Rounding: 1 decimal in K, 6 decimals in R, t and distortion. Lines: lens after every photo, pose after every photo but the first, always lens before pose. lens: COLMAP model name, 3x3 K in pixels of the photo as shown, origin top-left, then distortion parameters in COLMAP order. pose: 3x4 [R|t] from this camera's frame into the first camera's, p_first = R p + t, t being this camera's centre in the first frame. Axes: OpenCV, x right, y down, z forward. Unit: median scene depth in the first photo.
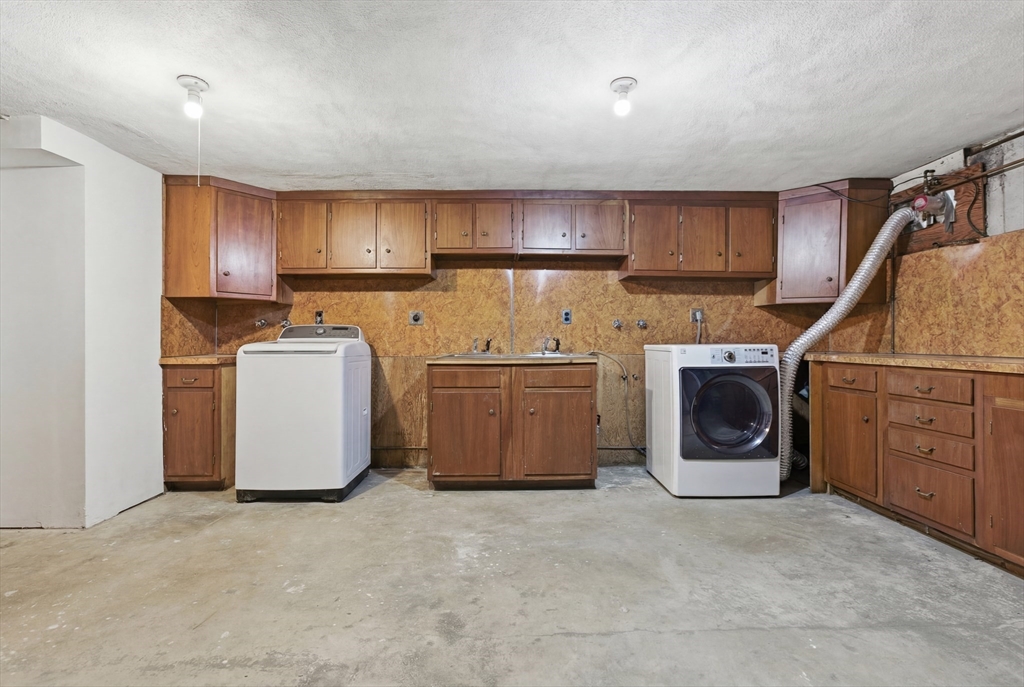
lens RADIAL K [[469.2, 0, 509.3], [0, 469.2, 339.6], [0, 0, 1]] dist [-0.005391, 0.002935]
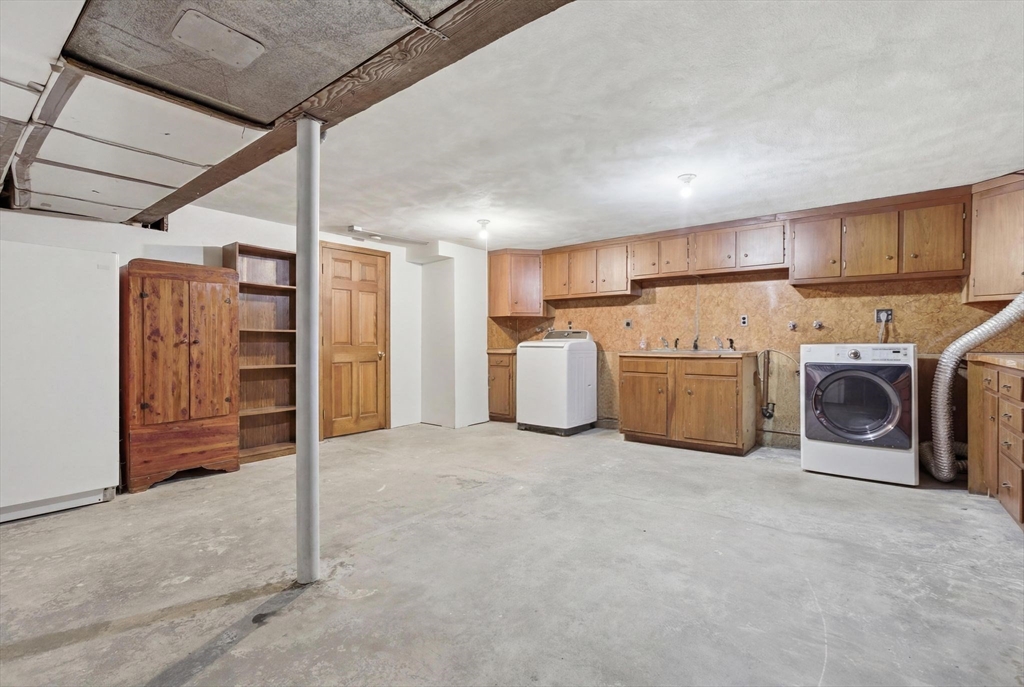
lens RADIAL K [[469.2, 0, 513.2], [0, 469.2, 343.4], [0, 0, 1]] dist [-0.005391, 0.002935]
pose [[0.772557, 0.004651, -0.634929, 0.522260], [0.003252, 0.999931, 0.011282, -0.005974], [0.634938, -0.010781, 0.772488, -0.383983]]
